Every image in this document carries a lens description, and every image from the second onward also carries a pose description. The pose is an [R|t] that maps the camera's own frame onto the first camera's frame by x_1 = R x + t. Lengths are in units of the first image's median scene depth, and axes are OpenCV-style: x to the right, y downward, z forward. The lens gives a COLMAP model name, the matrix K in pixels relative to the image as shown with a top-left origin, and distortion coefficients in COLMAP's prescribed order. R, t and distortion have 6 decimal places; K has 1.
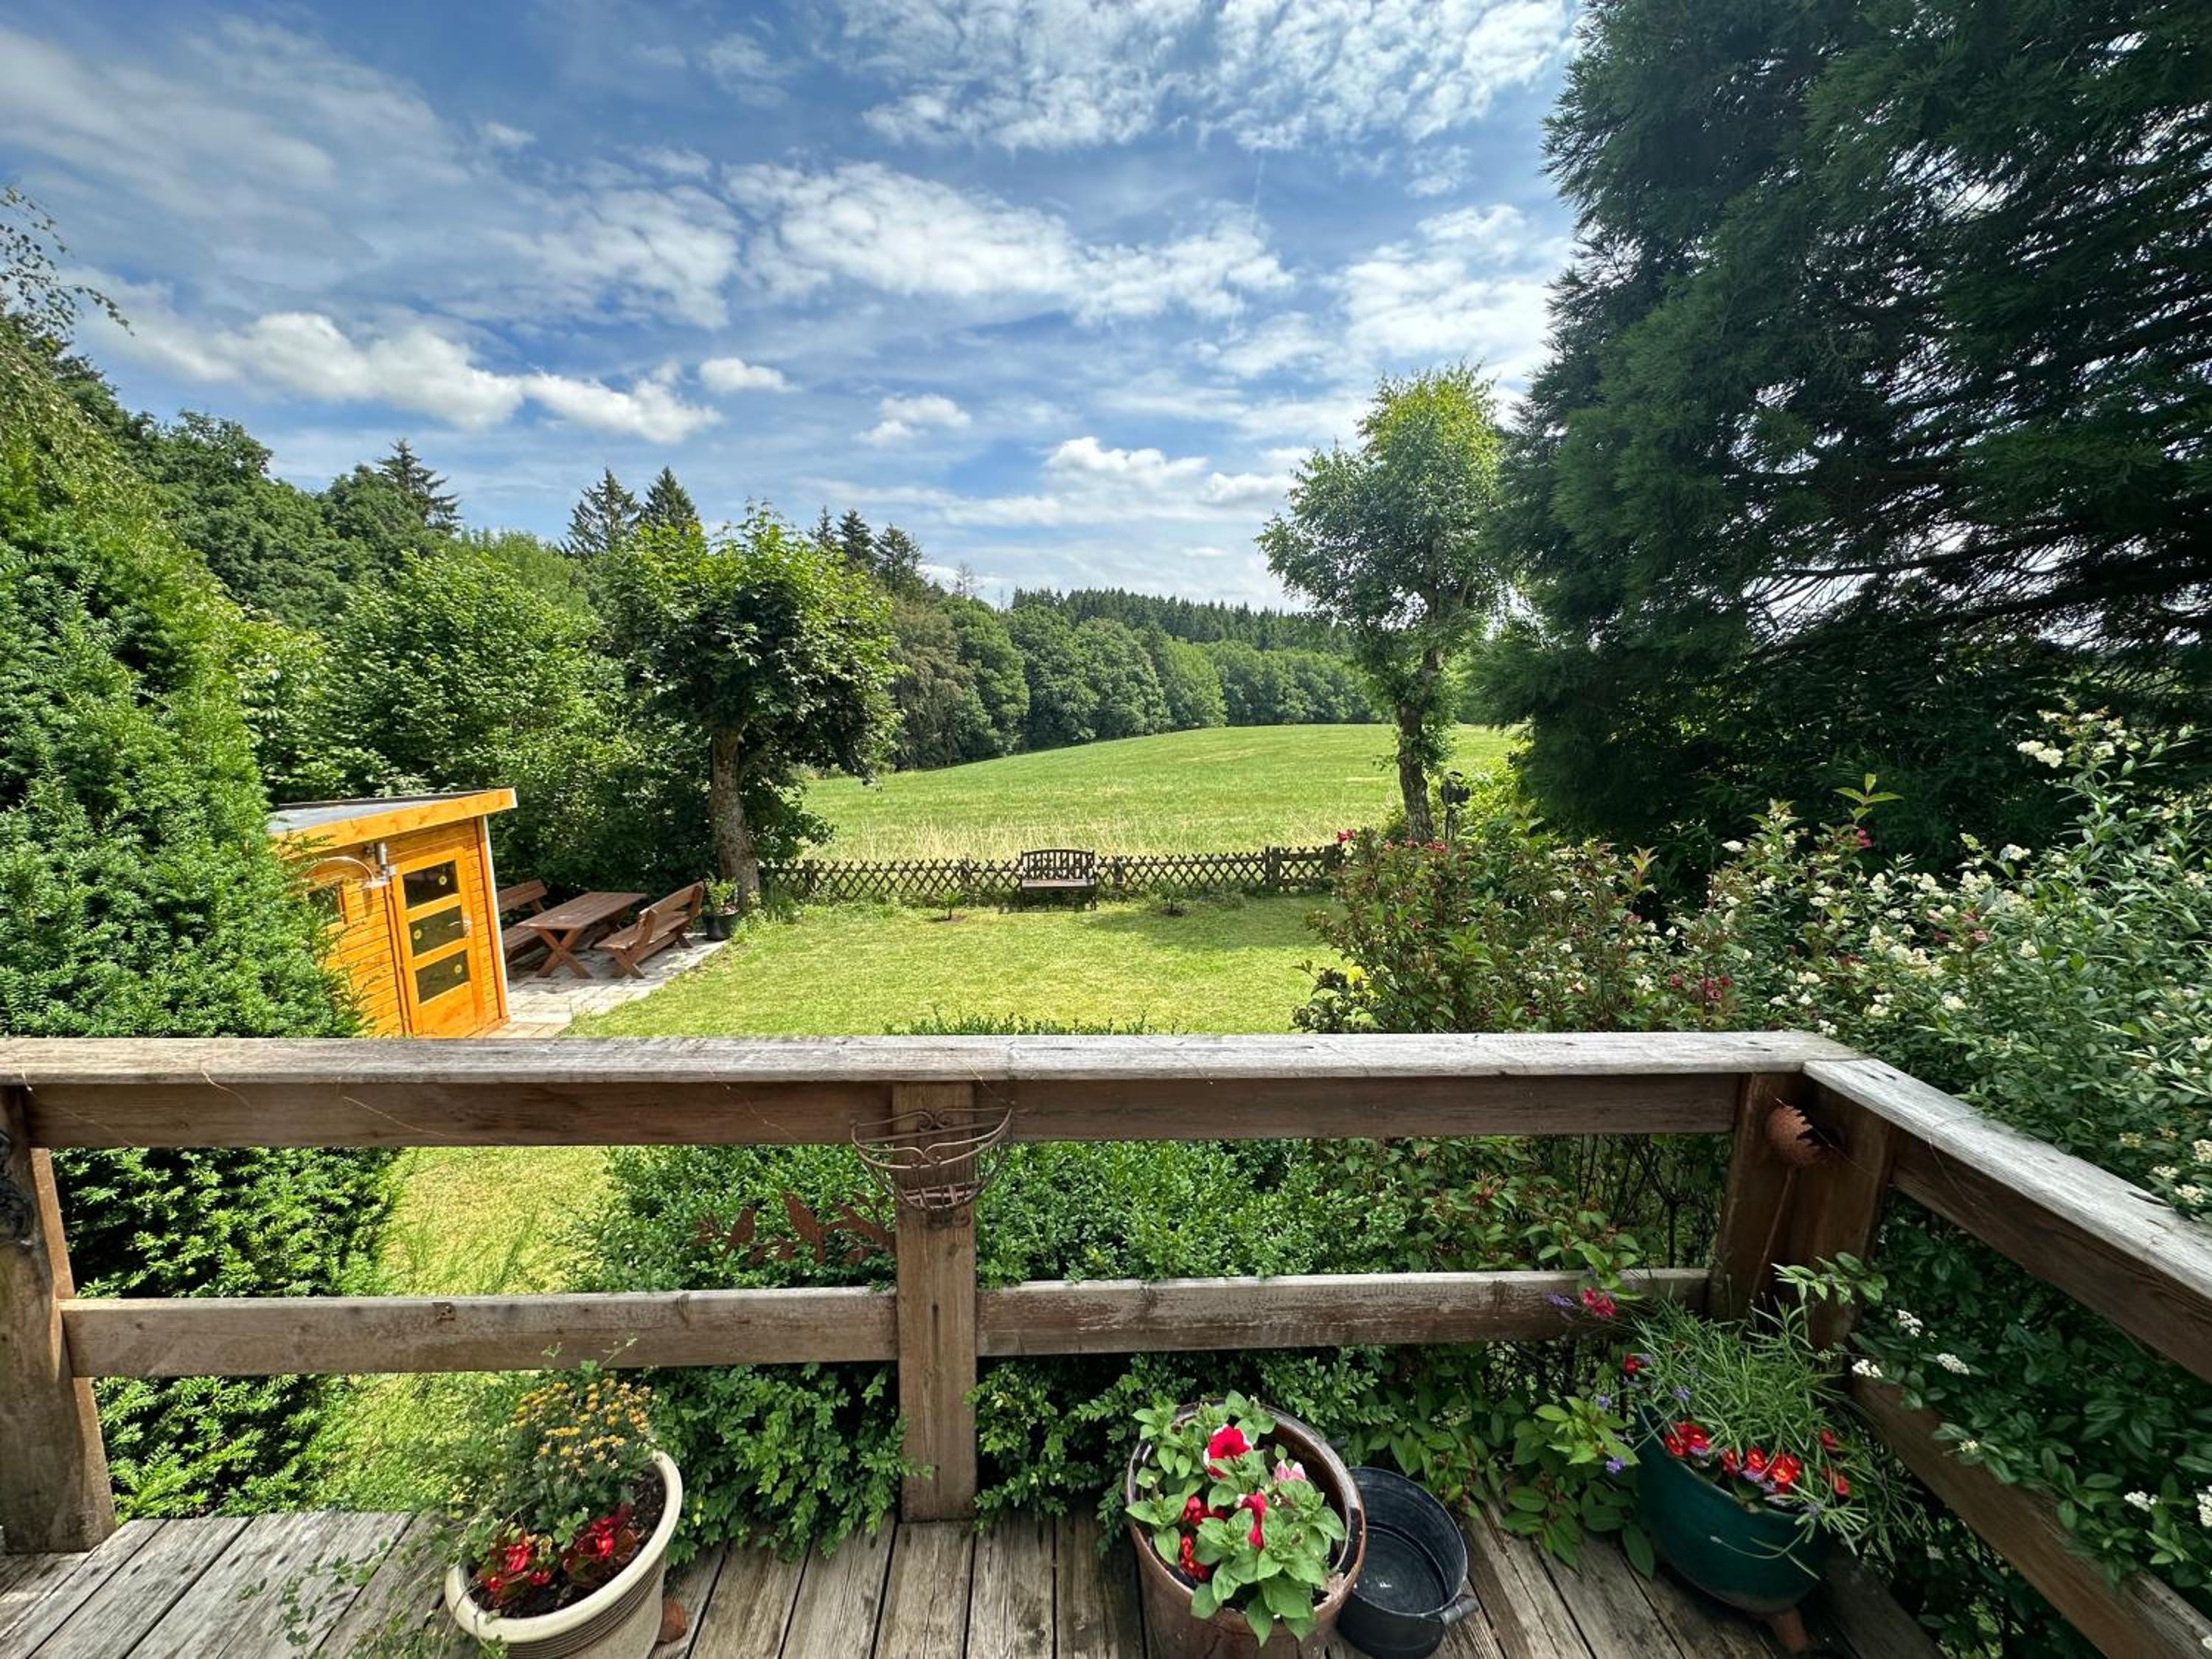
lens RADIAL K [[855.0, 0, 1106.0], [0, 855.0, 829.5], [0, 0, 1]] dist [-0.038906, -0.000090]
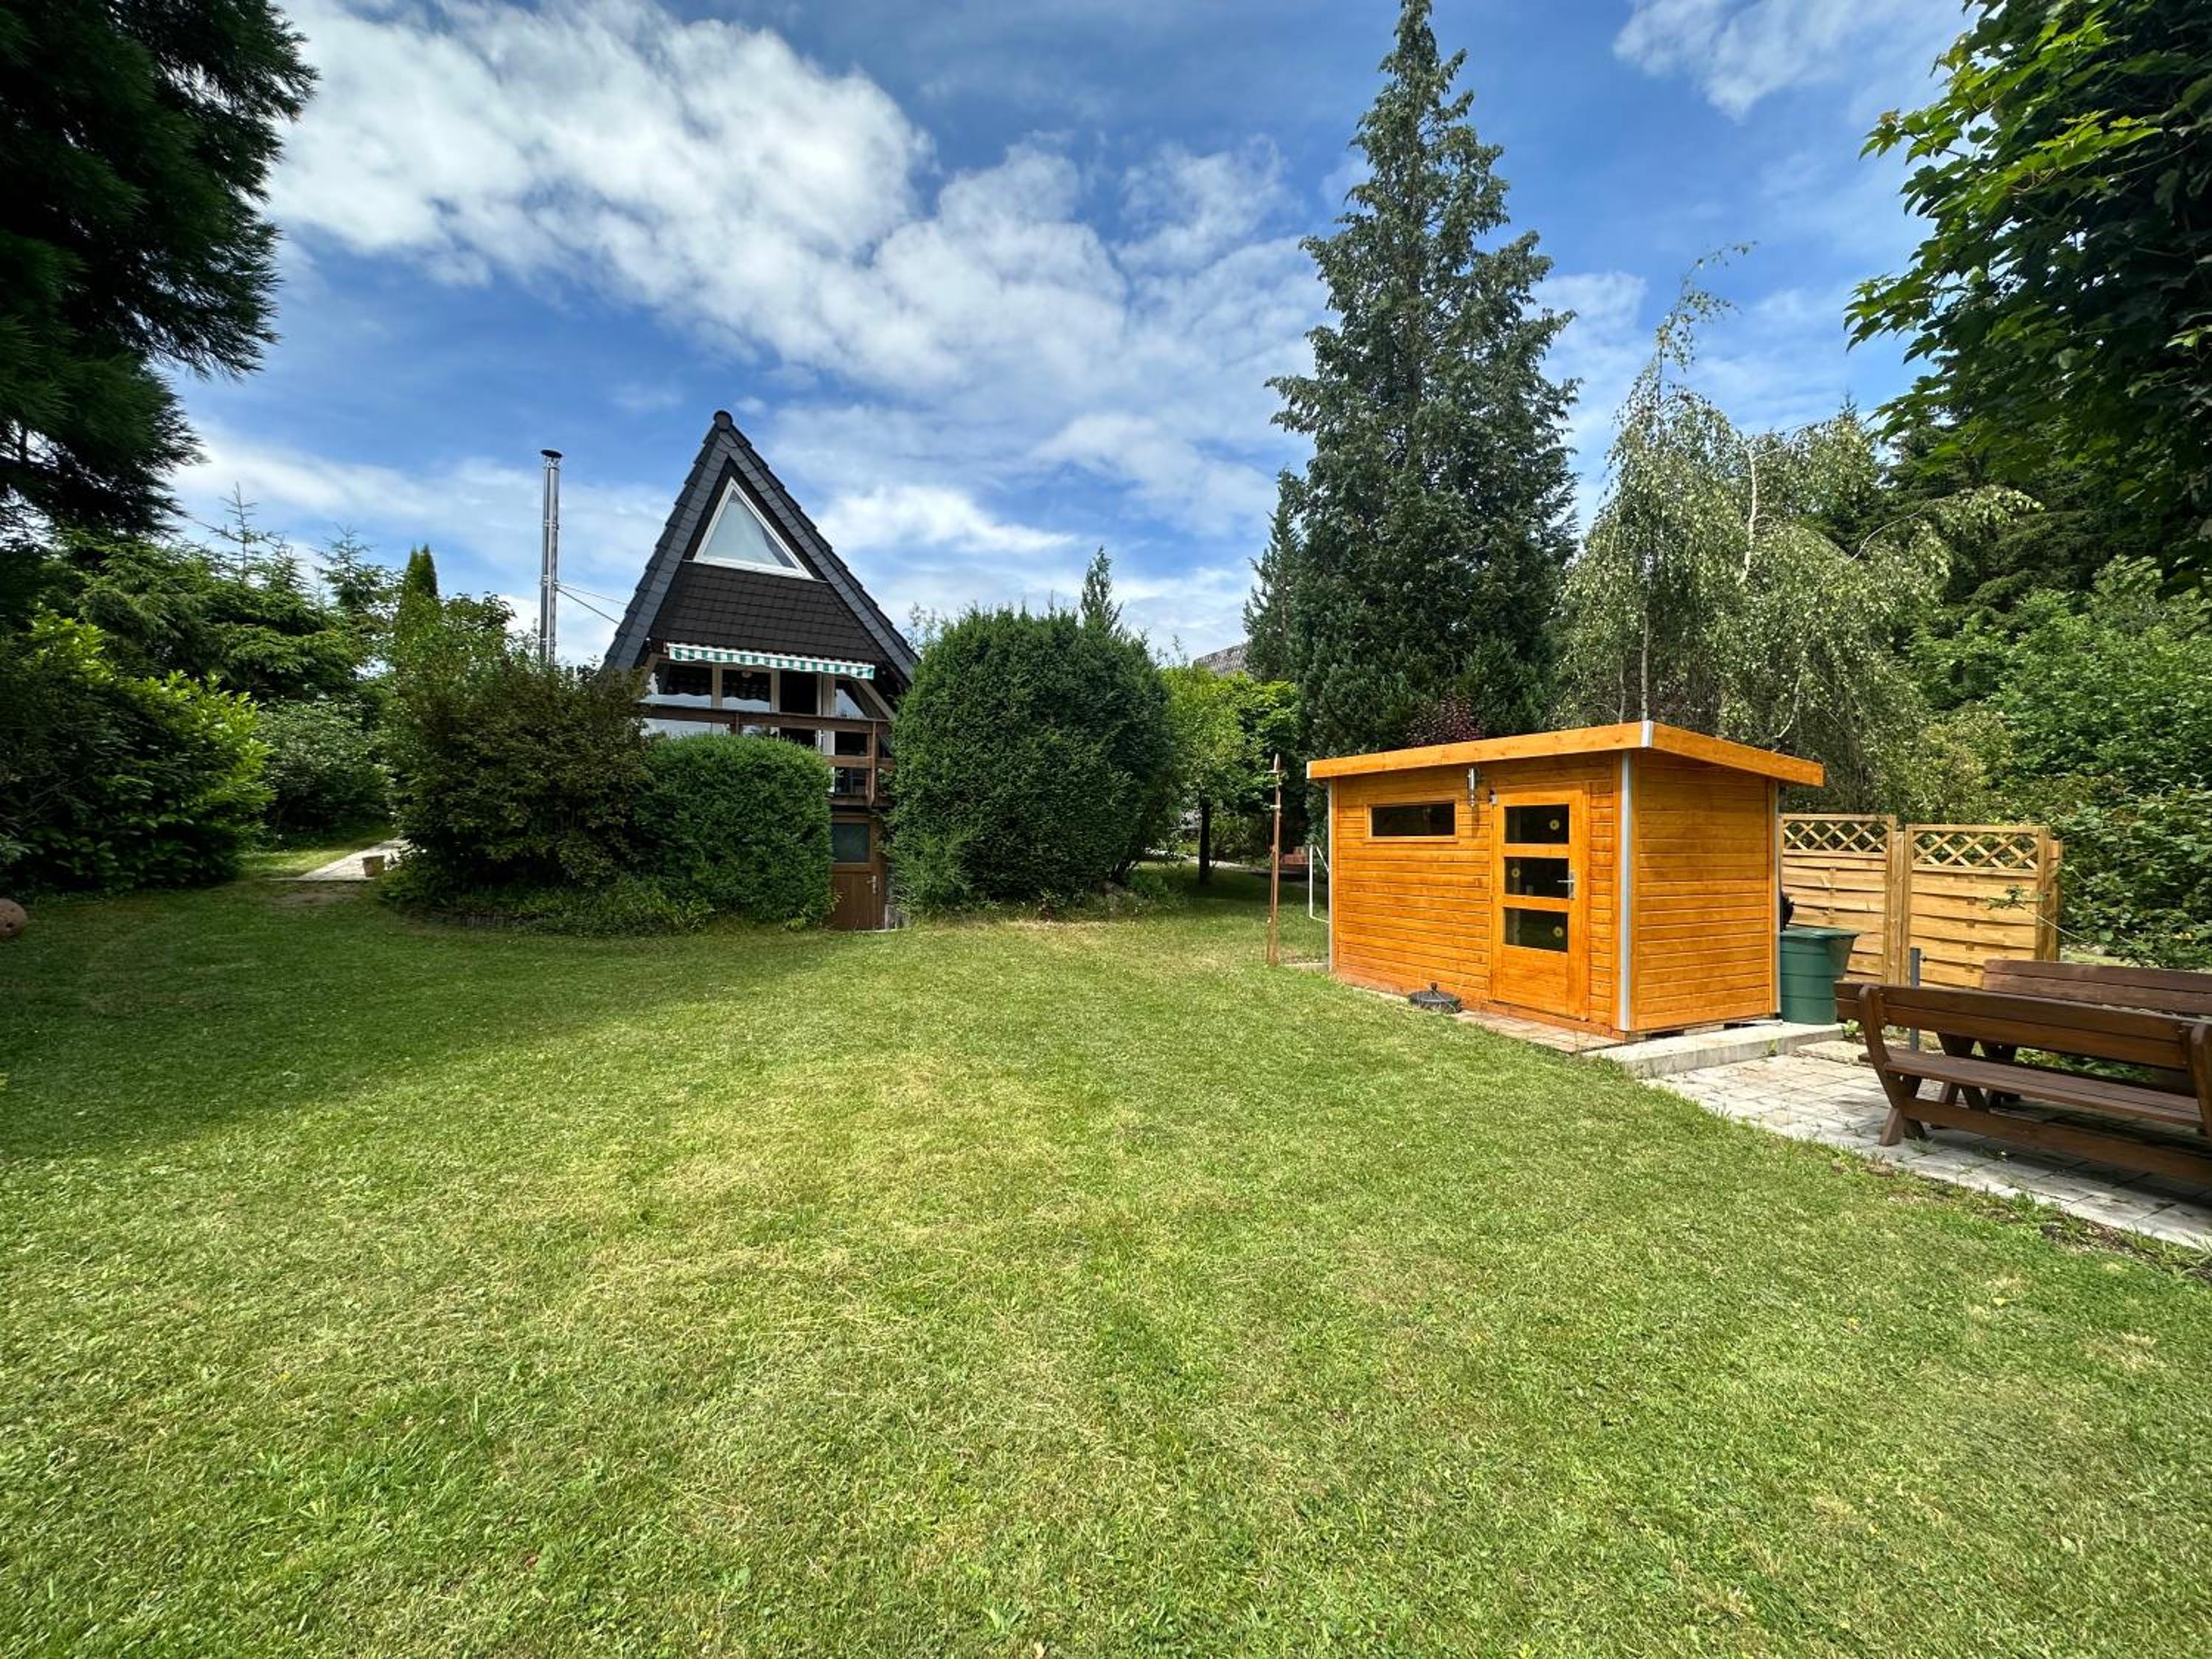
lens RADIAL K [[855.0, 0, 1106.0], [0, 855.0, 829.5], [0, 0, 1]] dist [-0.038906, -0.000090]
pose [[-0.868277, -0.036021, -0.494770, 0.051727], [-0.122526, 0.982032, 0.143526, -0.004076], [0.480710, 0.185243, -0.857090, 1.171510]]
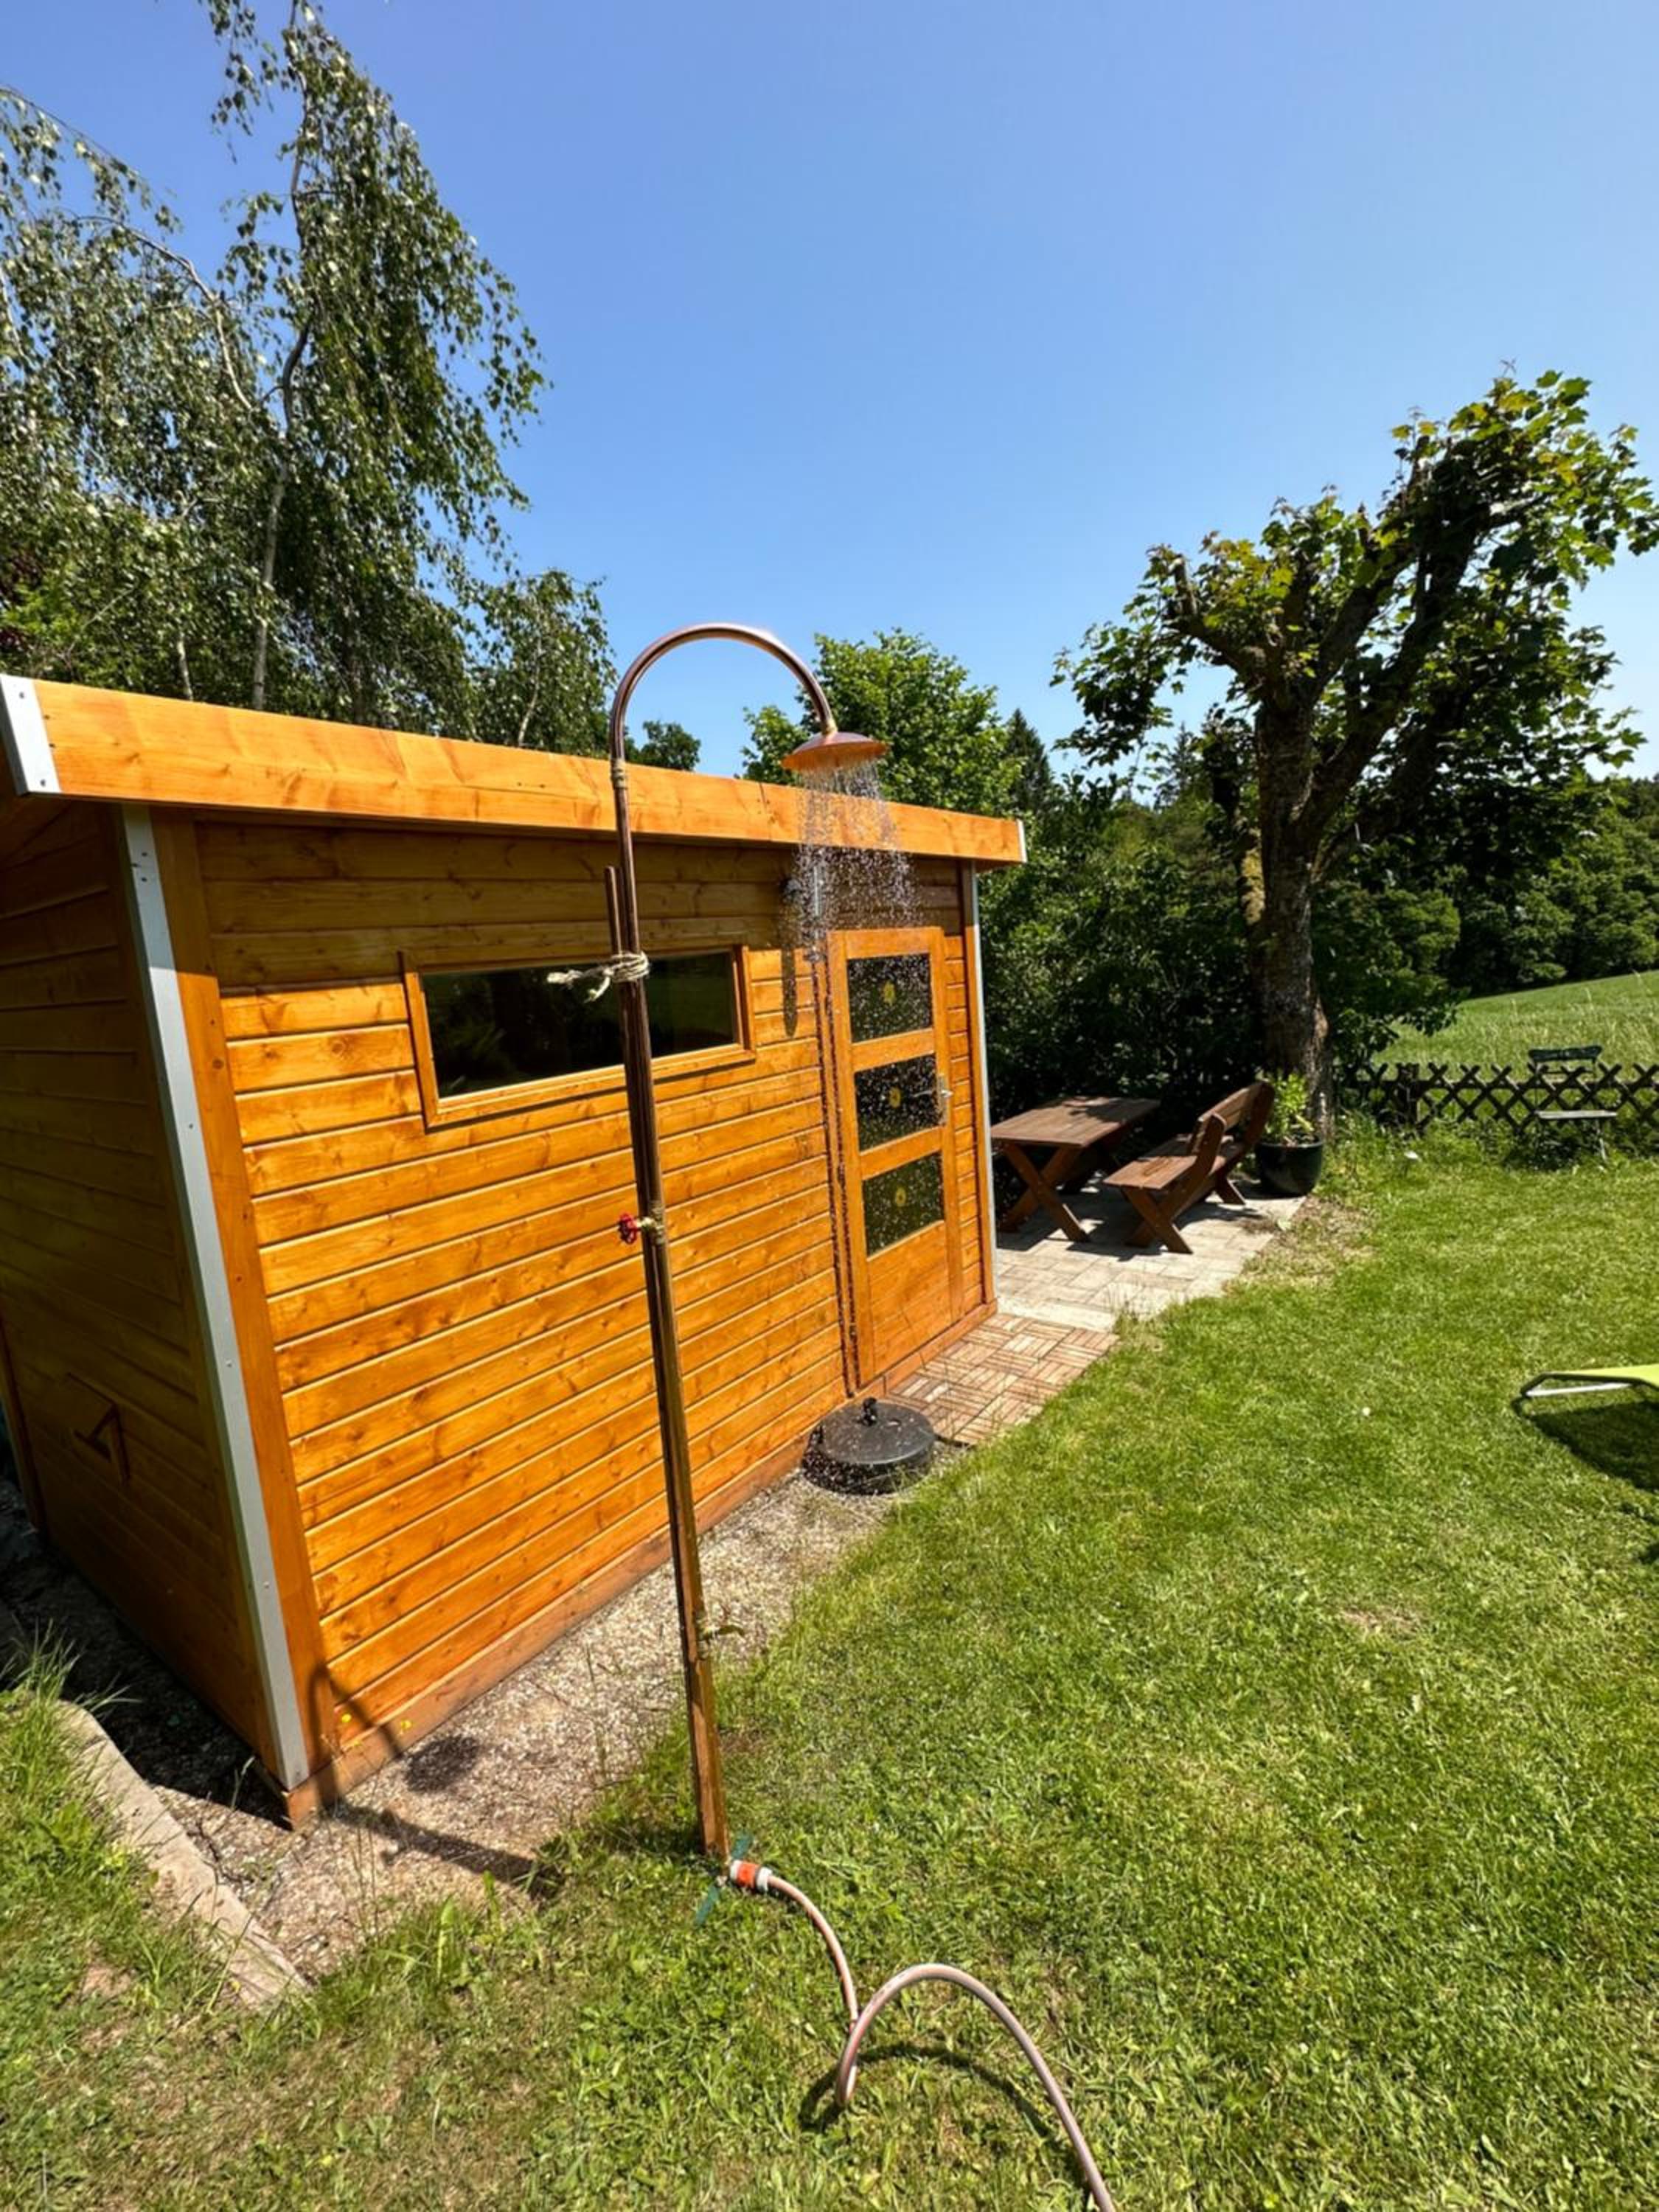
lens RADIAL K [[855.0, 0, 829.5], [0, 855.0, 1106.0], [0, 0, 1]] dist [-0.038906, -0.000090]
pose [[0.797949, 0.026986, -0.602121, -0.412813], [-0.032031, 0.999484, 0.002348, 0.093214], [0.601874, 0.017413, 0.798401, 0.452585]]
